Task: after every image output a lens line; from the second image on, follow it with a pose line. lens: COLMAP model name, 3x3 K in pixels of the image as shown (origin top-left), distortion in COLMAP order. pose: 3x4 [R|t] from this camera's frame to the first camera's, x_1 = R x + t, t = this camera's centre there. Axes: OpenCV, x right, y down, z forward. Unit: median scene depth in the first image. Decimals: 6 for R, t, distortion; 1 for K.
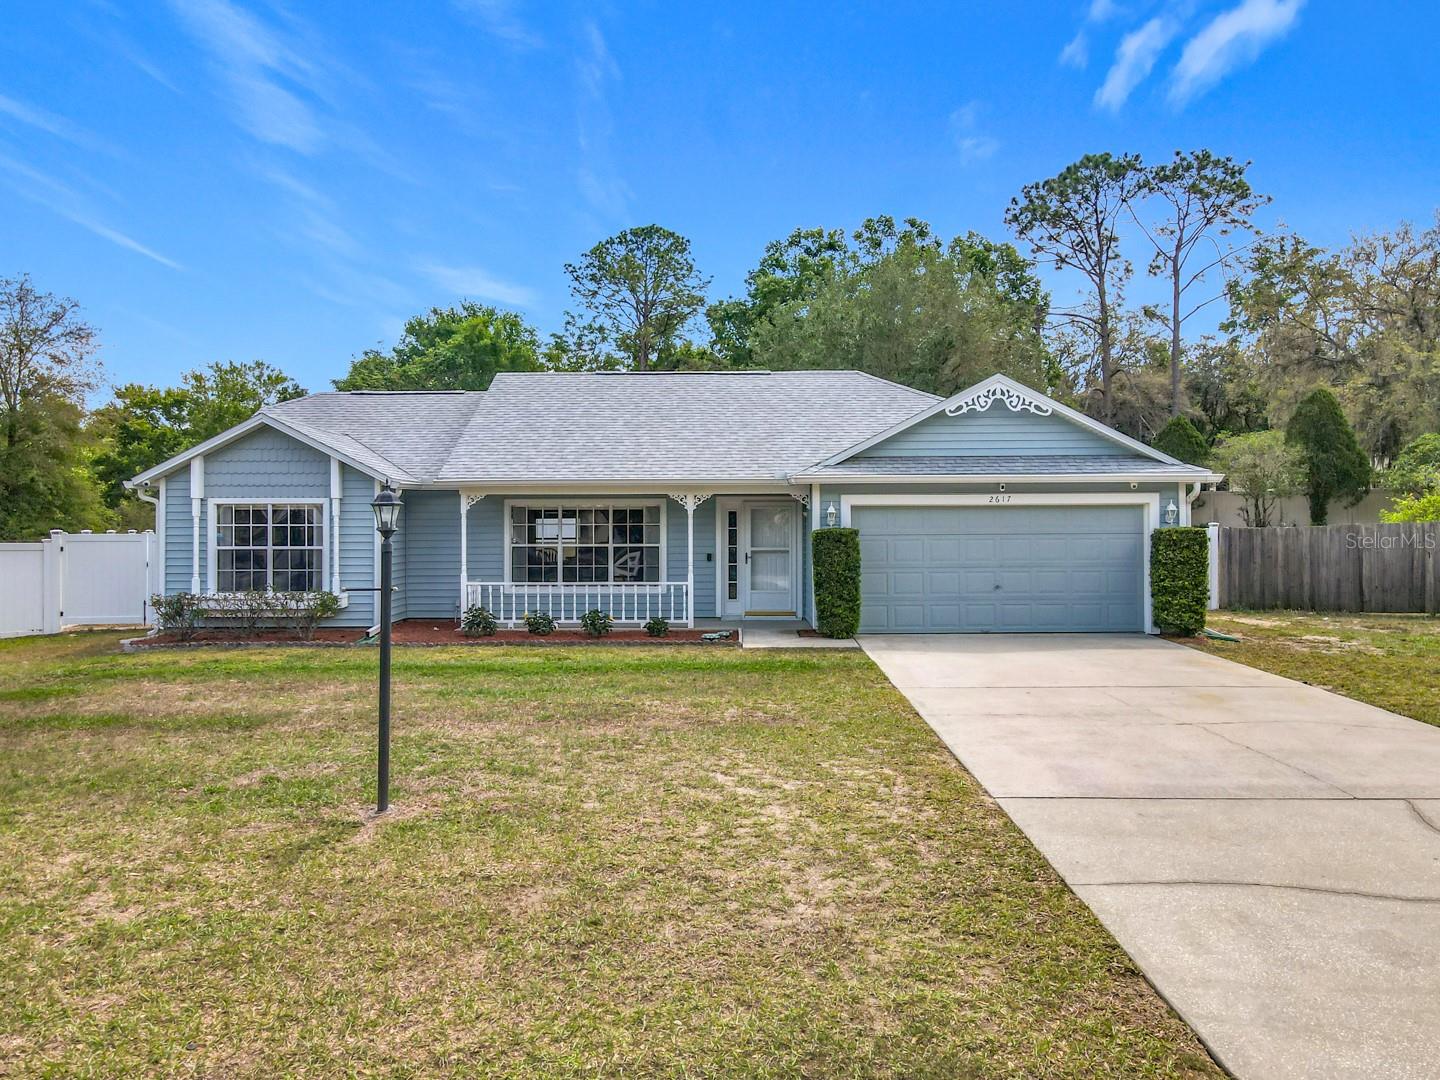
lens RADIAL K [[1023.1, 0, 710.7], [0, 1023.1, 533.3], [0, 0, 1]] dist [0.001764, 0.002927]
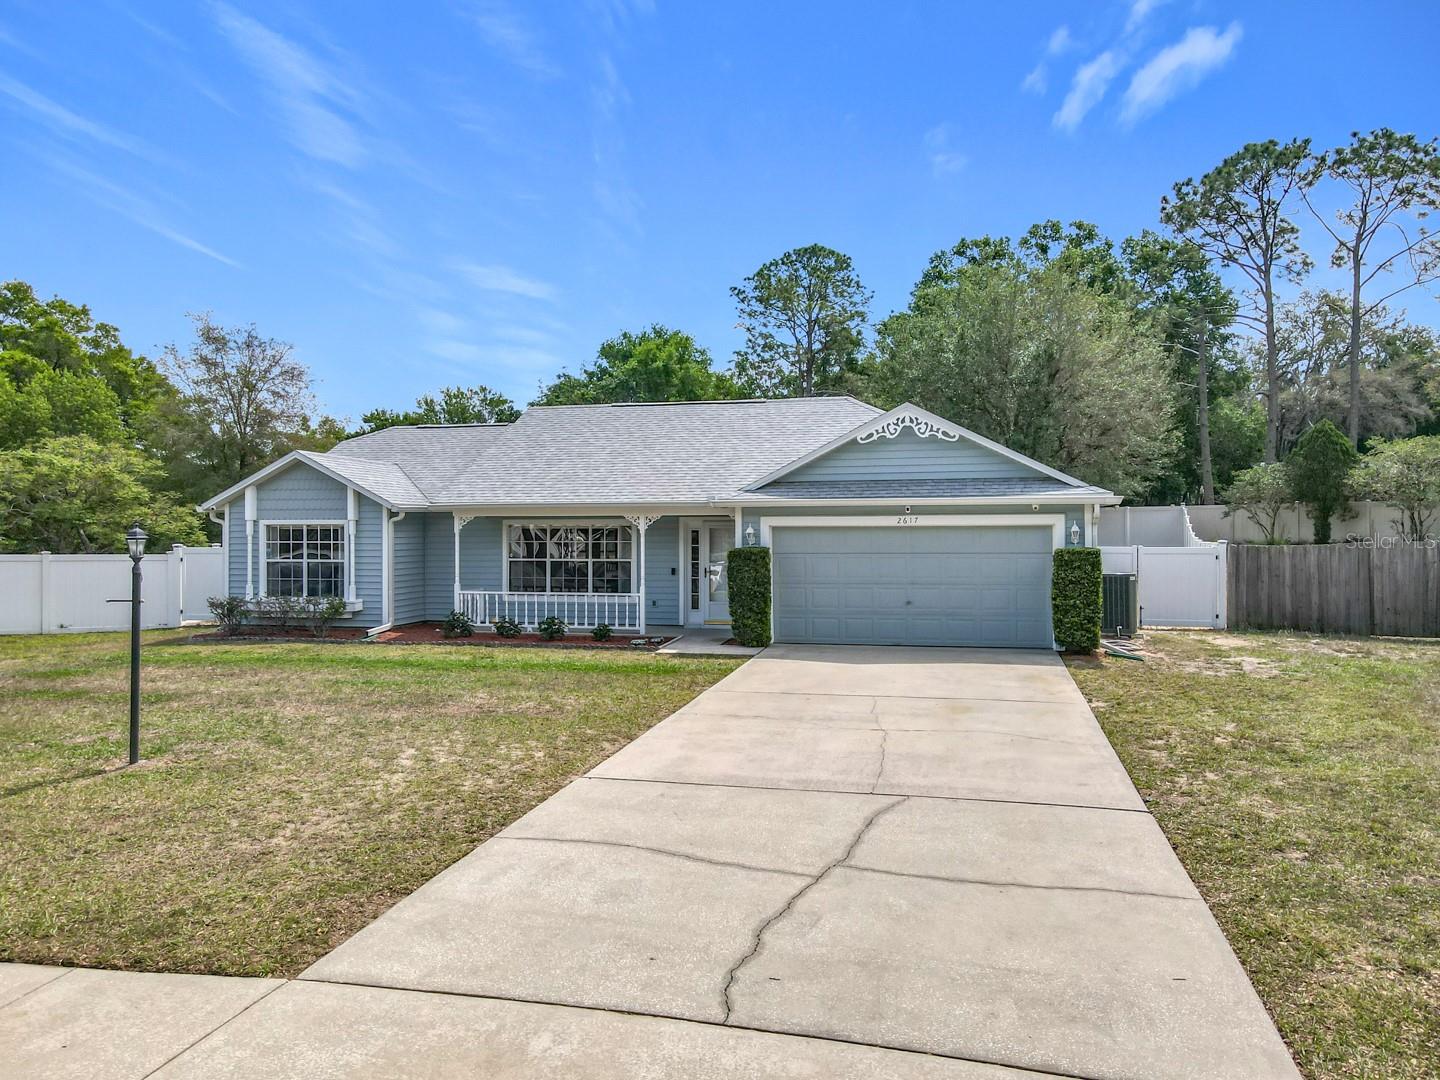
lens RADIAL K [[993.2, 0, 700.0], [0, 993.2, 540.1], [0, 0, 1]] dist [0.030445, -0.000723]
pose [[0.976571, 0.003123, -0.215172, 0.263831], [-0.003262, 0.999995, -0.000288, -0.010537], [0.215170, 0.000984, 0.976576, -0.055297]]
